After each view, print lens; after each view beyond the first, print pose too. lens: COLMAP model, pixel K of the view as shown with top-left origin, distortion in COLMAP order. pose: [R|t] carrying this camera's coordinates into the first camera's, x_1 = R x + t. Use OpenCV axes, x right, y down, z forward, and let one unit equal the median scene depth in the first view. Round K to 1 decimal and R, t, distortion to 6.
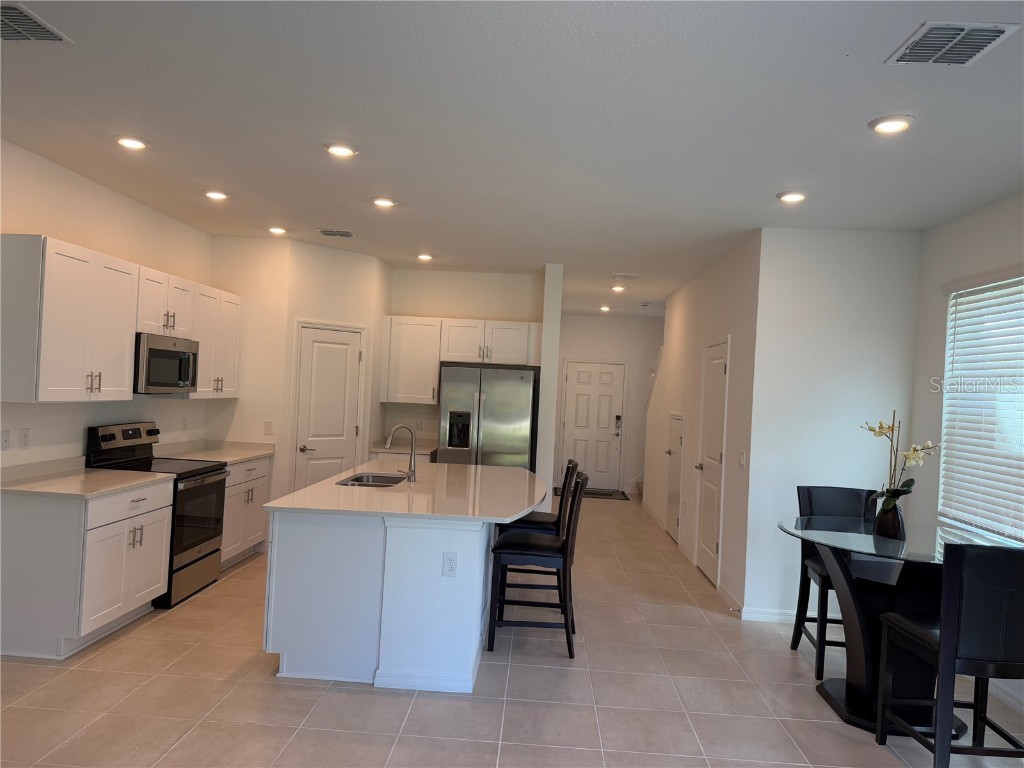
lens RADIAL K [[725.7, 0, 512.0], [0, 725.7, 384.0], [0, 0, 1]] dist [0.083261, -0.103098]
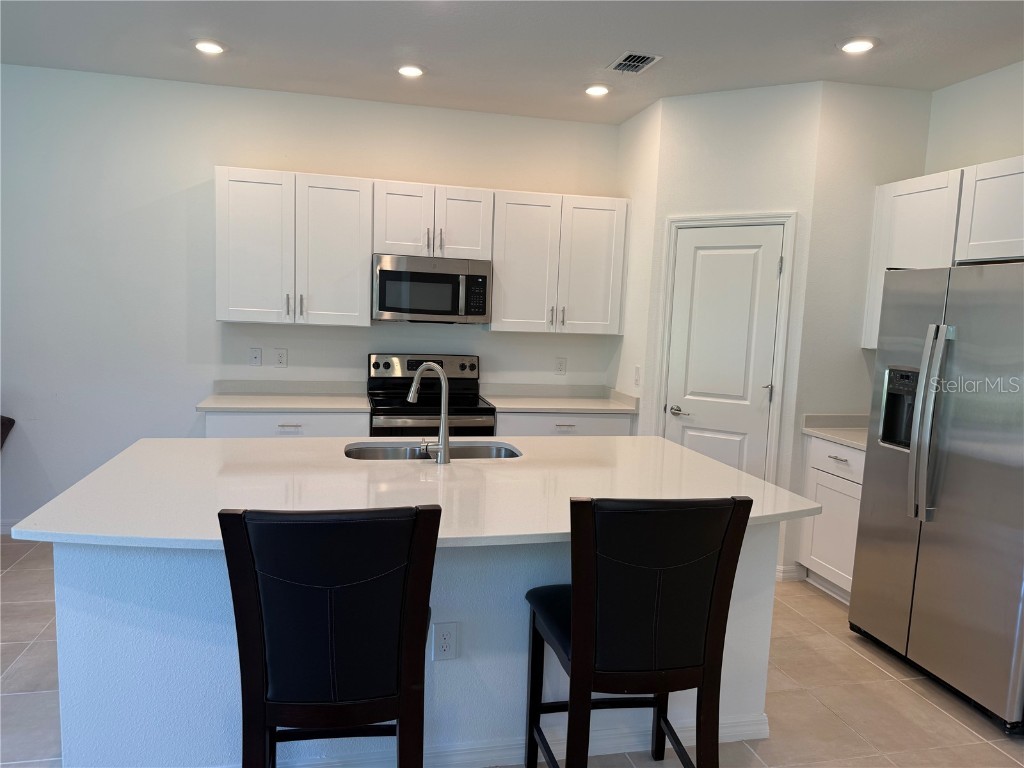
lens RADIAL K [[690.0, 0, 510.7], [0, 690.0, 383.8], [0, 0, 1]] dist [0.173345, -0.381657]
pose [[0.264622, 0.062690, -0.962312, 0.347567], [-0.019270, 0.998029, 0.059718, 0.033554], [0.964160, 0.002741, 0.265309, 0.807784]]
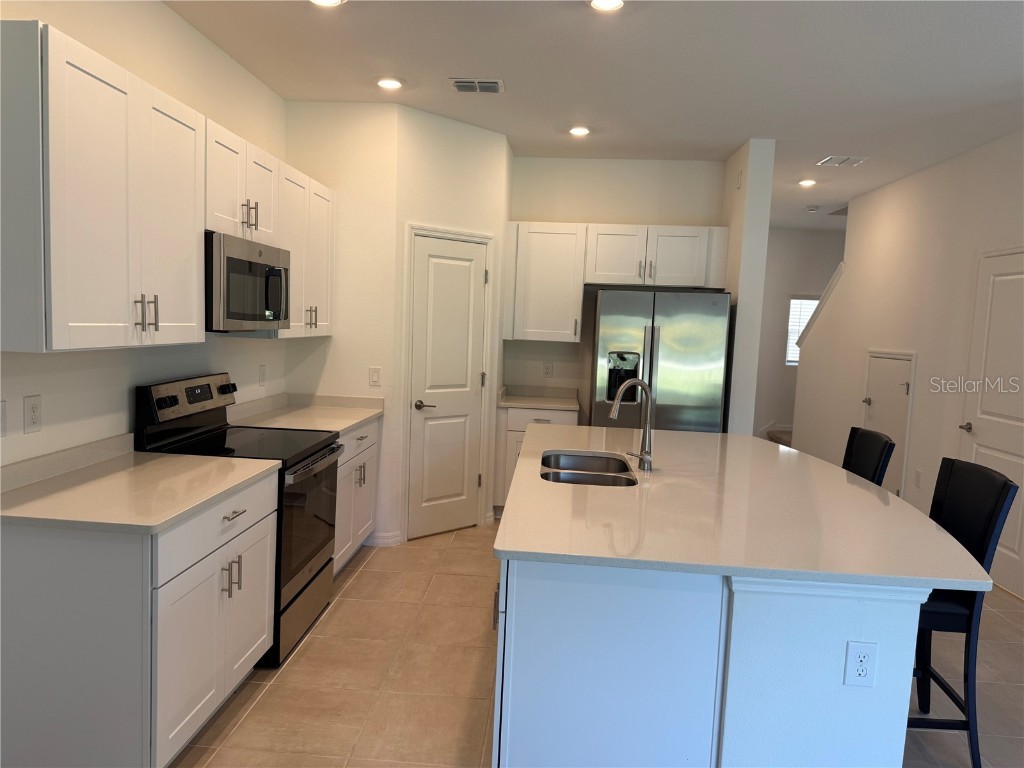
lens RADIAL K [[723.5, 0, 511.5], [0, 723.5, 383.5], [0, 0, 1]] dist [0.098772, -0.111770]
pose [[0.999861, -0.006313, -0.015409, -0.216548], [0.007724, 0.995607, 0.093307, 0.000762], [0.014752, -0.093413, 0.995518, 0.337999]]
